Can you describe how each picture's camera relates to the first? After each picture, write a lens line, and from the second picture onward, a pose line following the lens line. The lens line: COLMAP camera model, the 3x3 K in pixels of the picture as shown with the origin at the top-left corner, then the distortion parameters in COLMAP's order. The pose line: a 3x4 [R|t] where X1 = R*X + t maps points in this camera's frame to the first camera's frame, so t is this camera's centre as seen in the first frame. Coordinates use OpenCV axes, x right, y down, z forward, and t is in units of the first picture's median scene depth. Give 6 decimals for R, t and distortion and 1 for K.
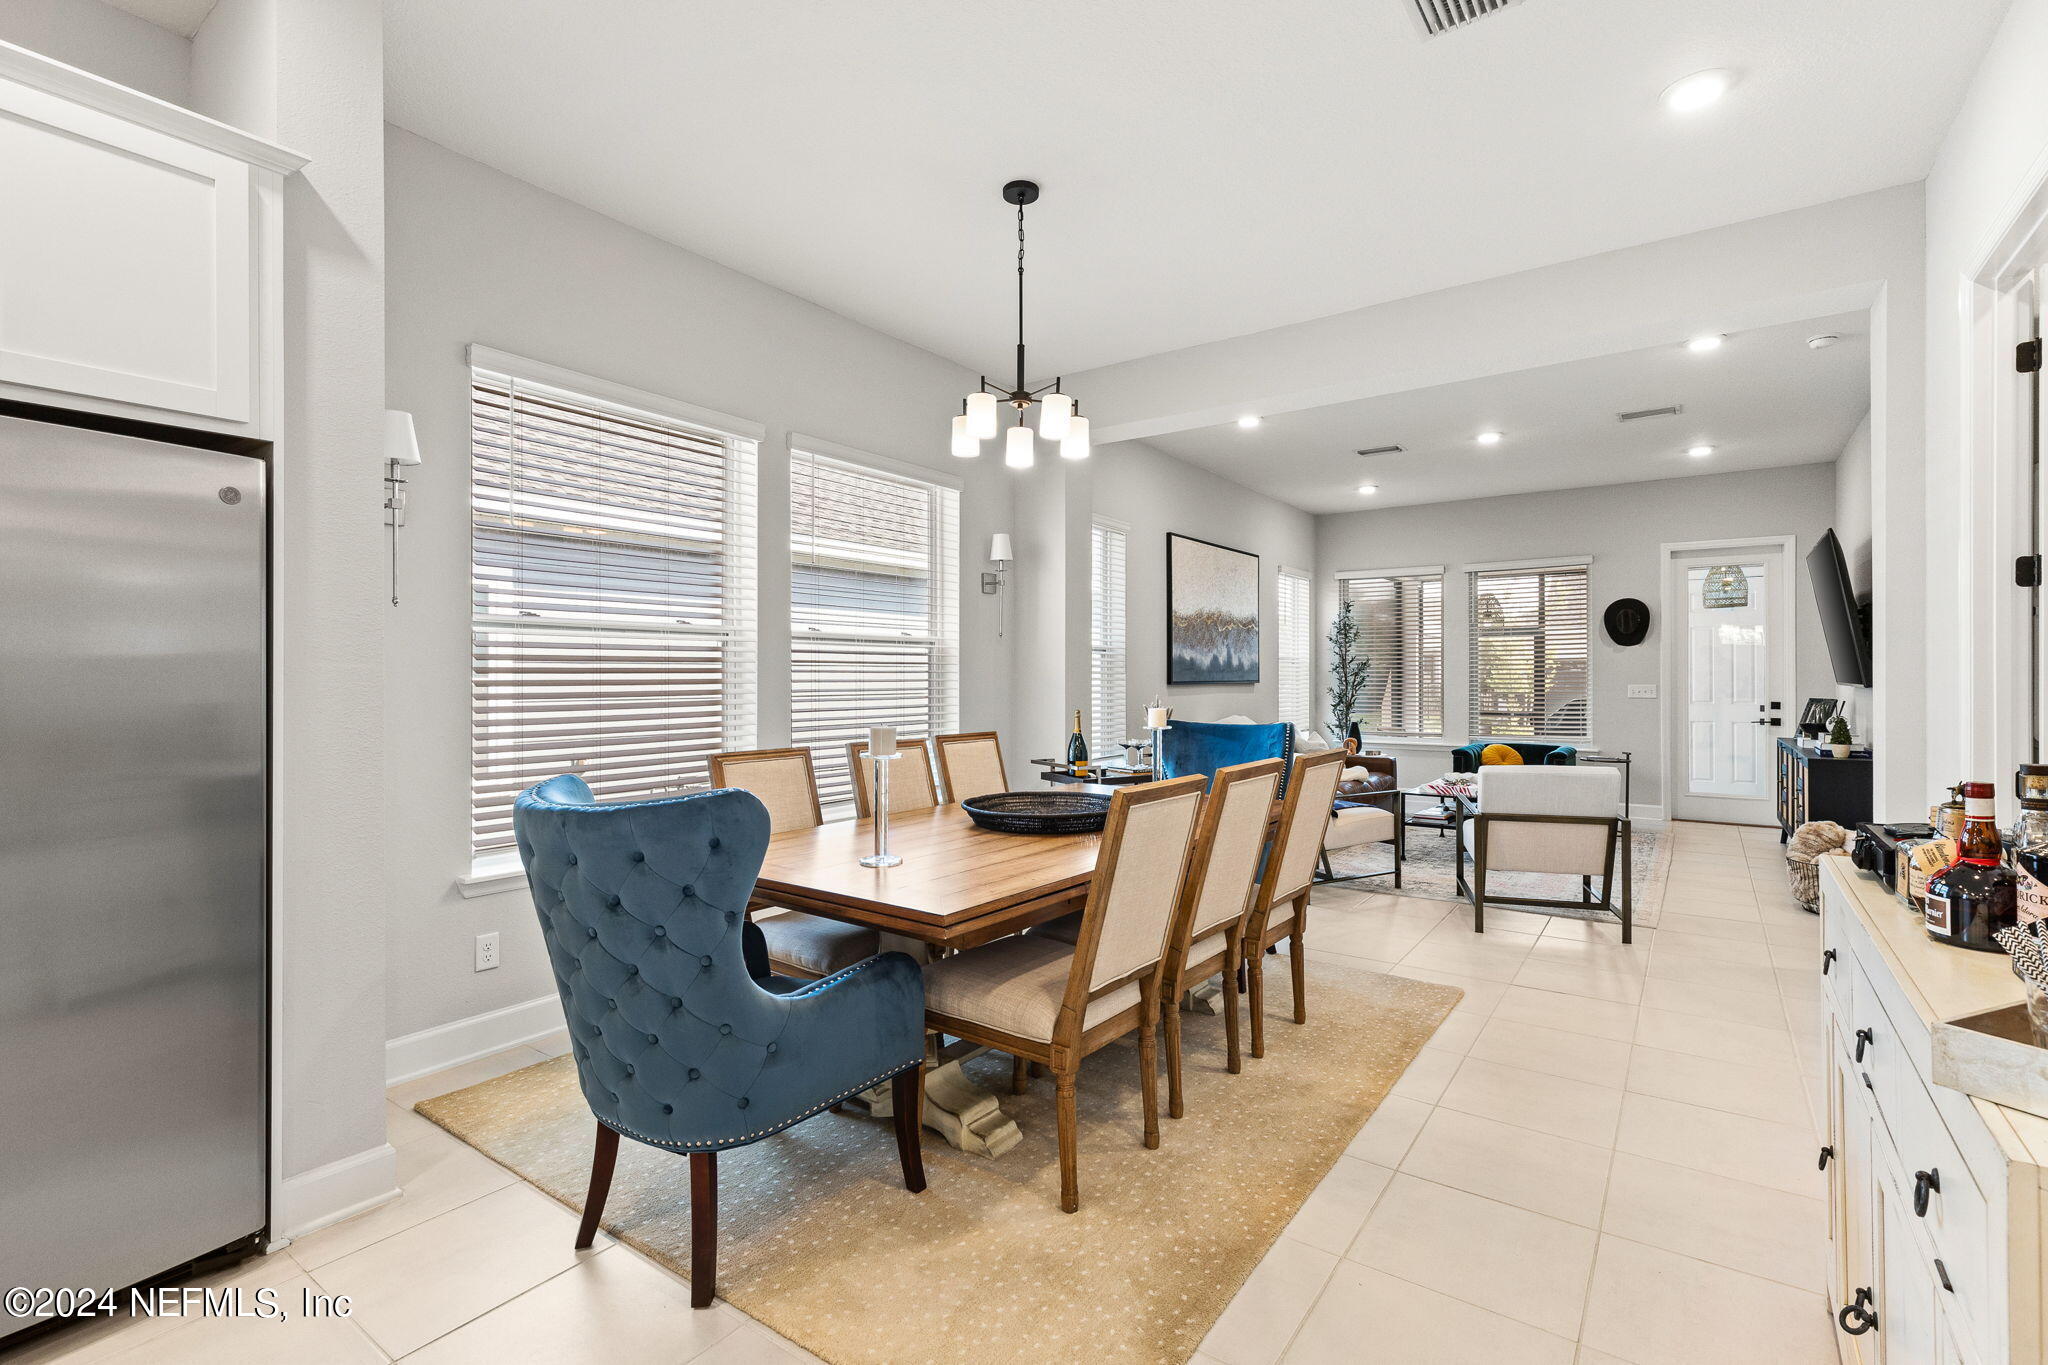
lens RADIAL K [[931.7, 0, 1031.4], [0, 931.7, 671.9], [0, 0, 1]] dist [0.004723, -0.001632]
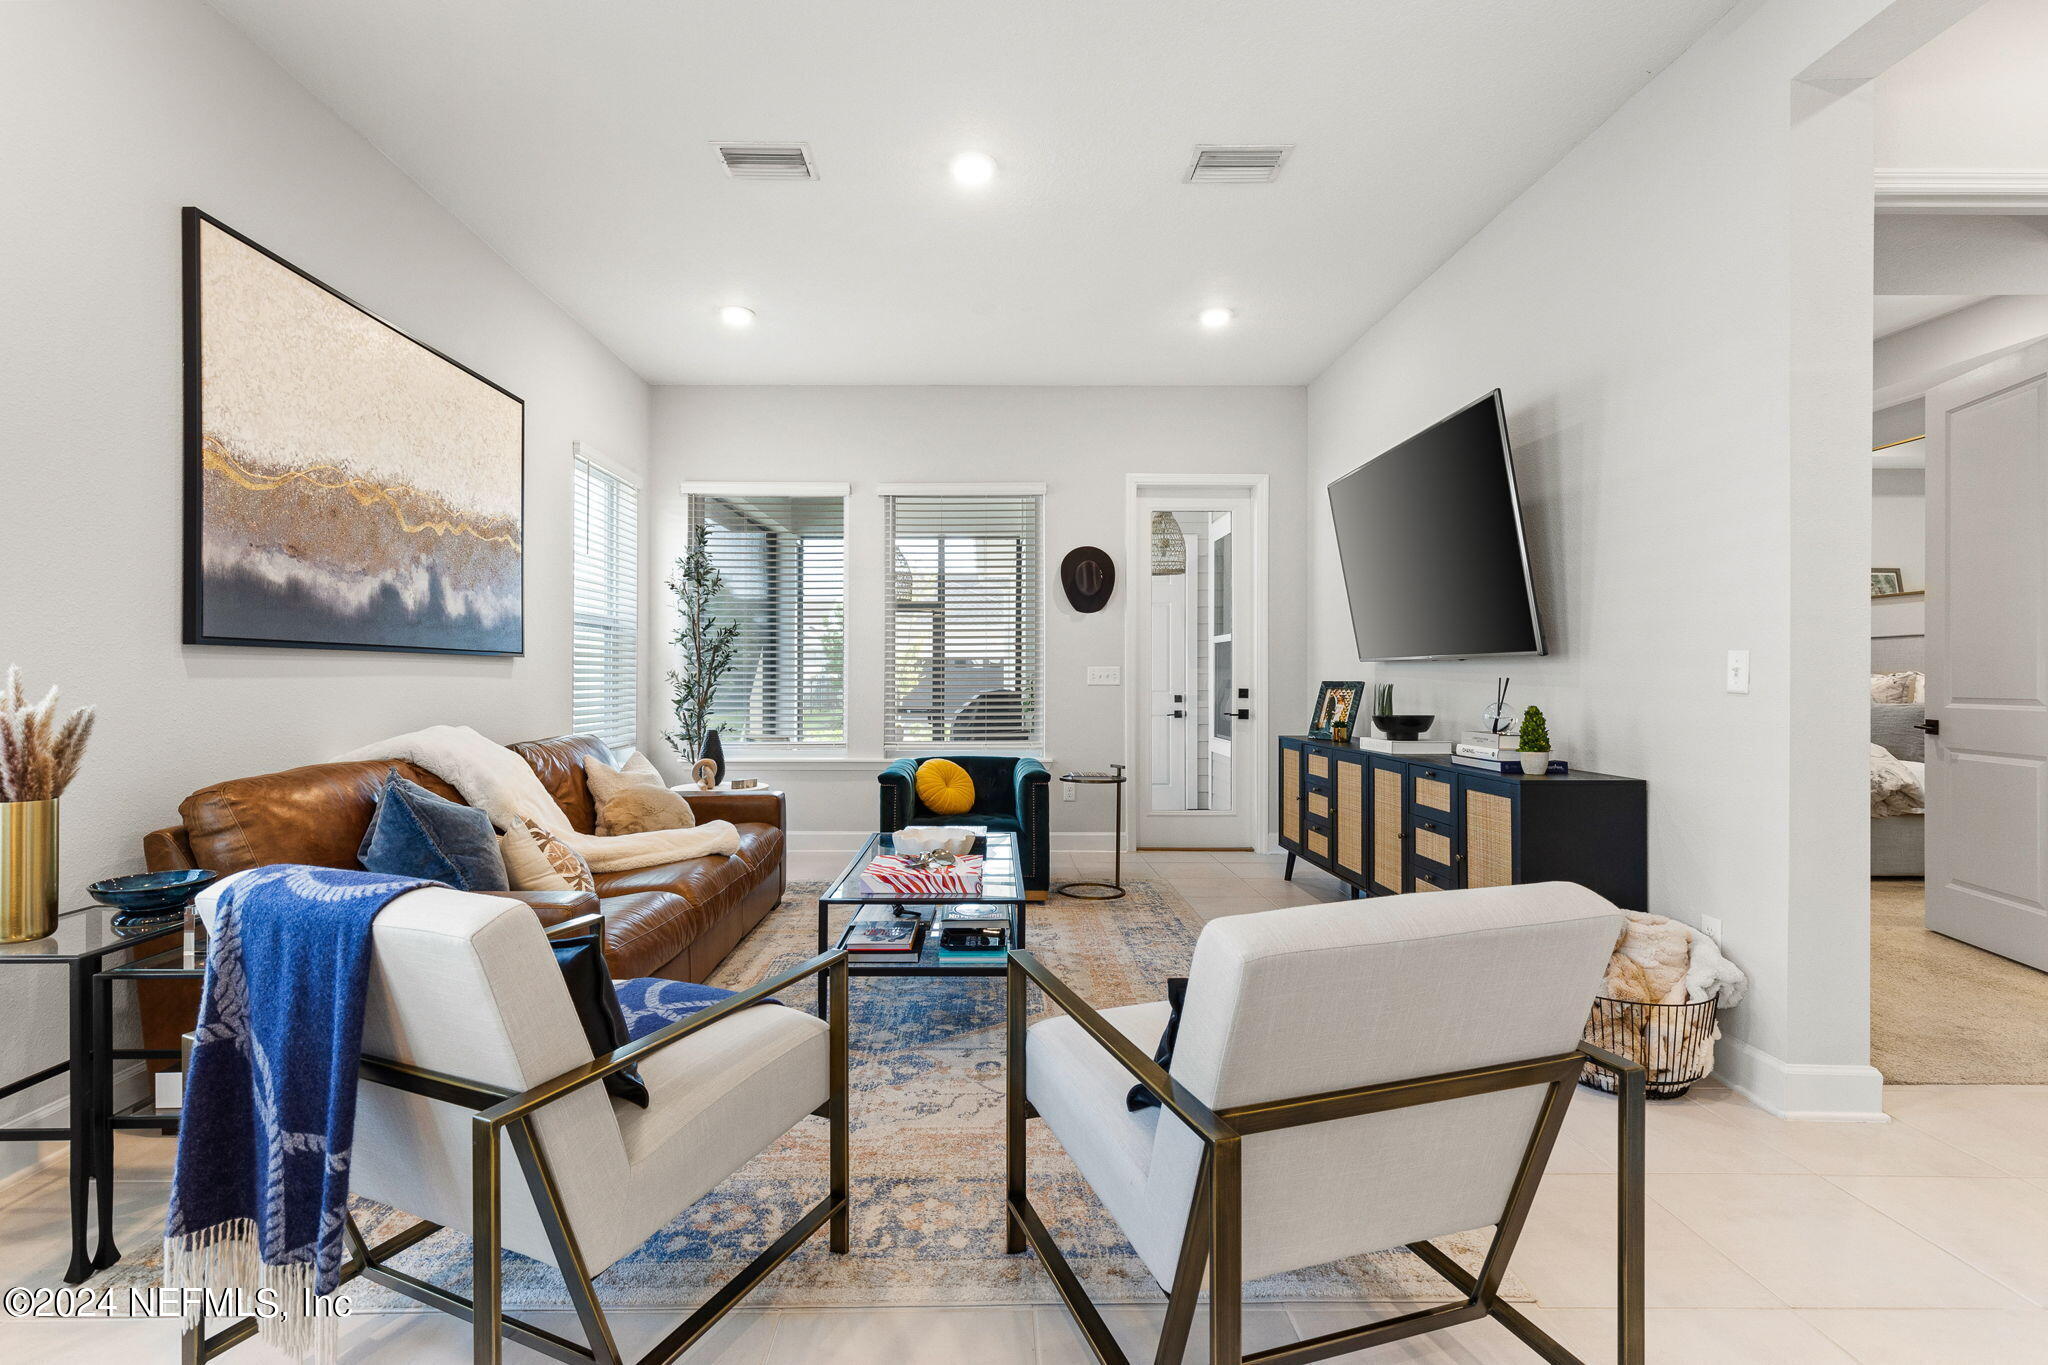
lens RADIAL K [[931.7, 0, 989.3], [0, 931.7, 673.2], [0, 0, 1]] dist [0.004723, -0.001632]
pose [[0.813142, 0.004237, 0.582050, 0.162669], [-0.004820, 0.999988, -0.000546, 0.019895], [-0.582046, -0.002362, 0.813152, 0.467539]]
